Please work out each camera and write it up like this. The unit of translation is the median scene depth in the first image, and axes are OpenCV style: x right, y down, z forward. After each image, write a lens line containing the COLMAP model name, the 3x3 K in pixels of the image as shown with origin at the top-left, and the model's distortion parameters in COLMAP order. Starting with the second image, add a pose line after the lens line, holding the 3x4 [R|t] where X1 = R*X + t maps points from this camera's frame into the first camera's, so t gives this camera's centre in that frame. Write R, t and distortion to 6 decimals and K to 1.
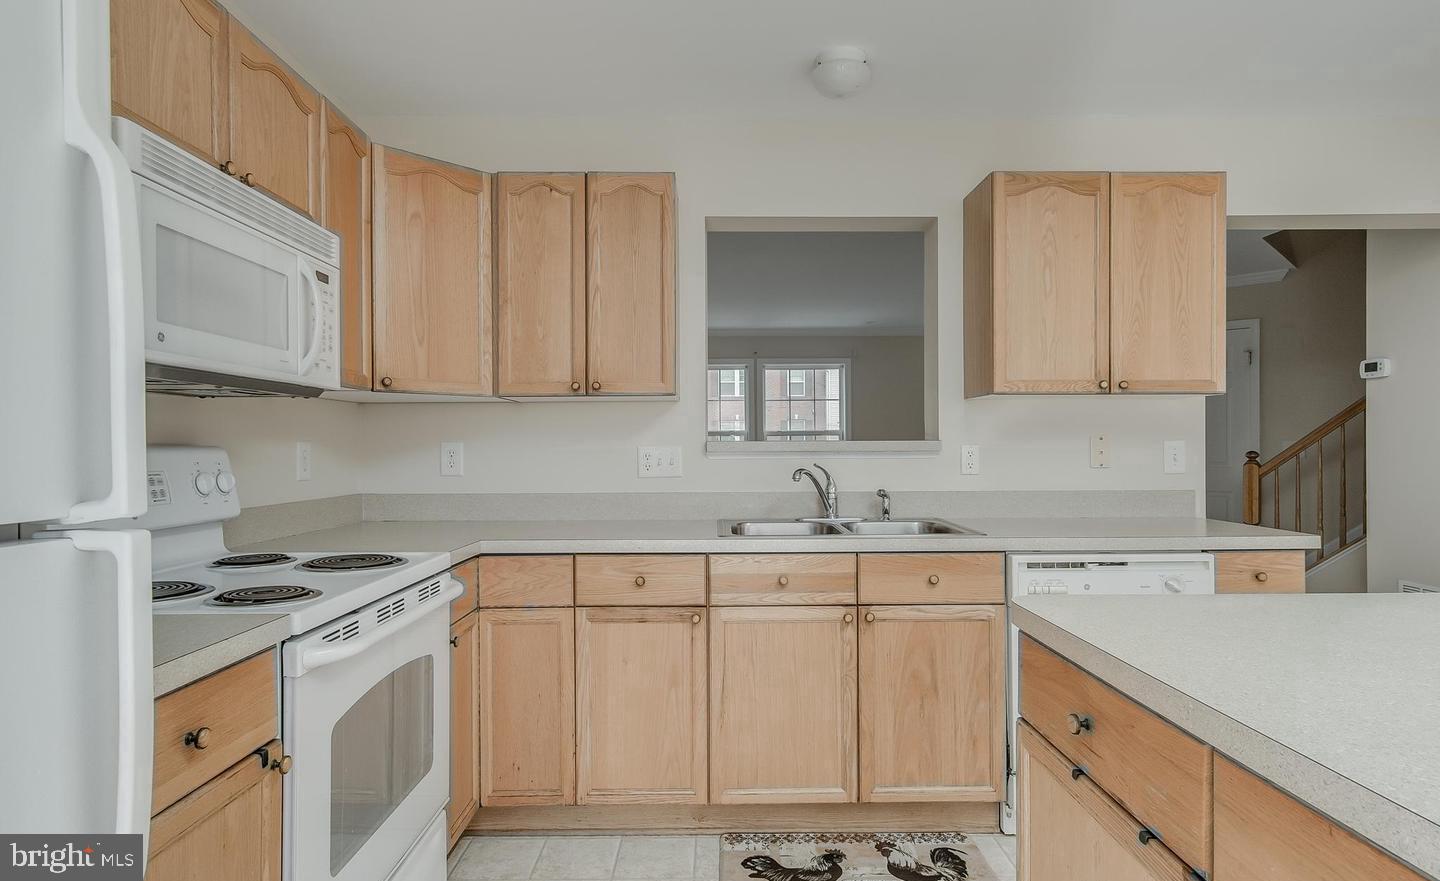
lens RADIAL K [[776.2, 0, 723.5], [0, 776.2, 446.4], [0, 0, 1]] dist [0.006445, 0.000315]
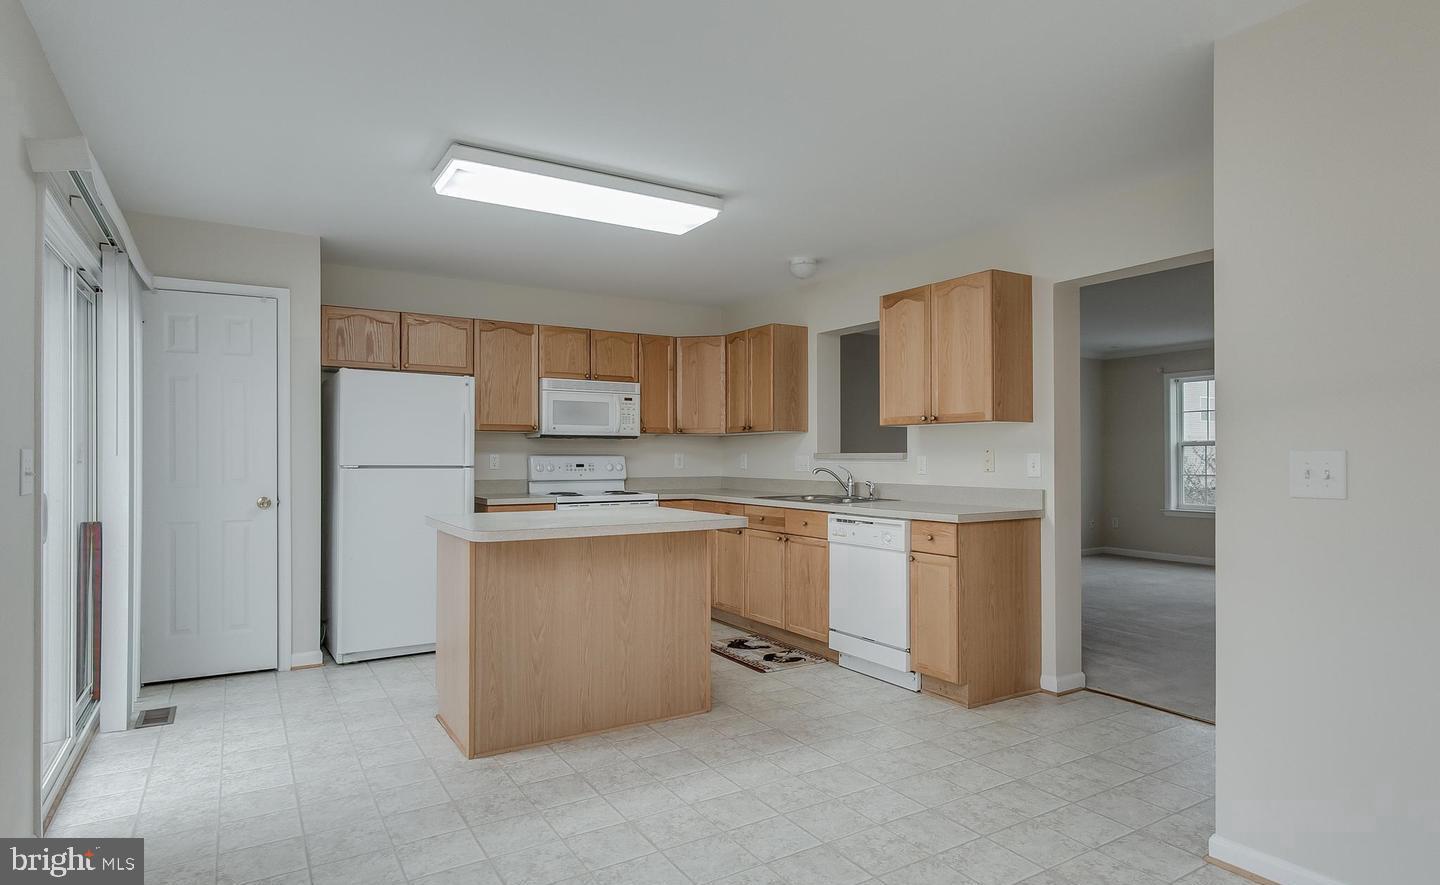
lens RADIAL K [[783.8, 0, 719.9], [0, 783.8, 446.9], [0, 0, 1]] dist [0.005909, 0.000217]
pose [[0.515684, -0.005970, -0.856758, 1.855919], [-0.003288, 0.999955, -0.008947, -0.005188], [0.856773, 0.007431, 0.515641, -0.216979]]
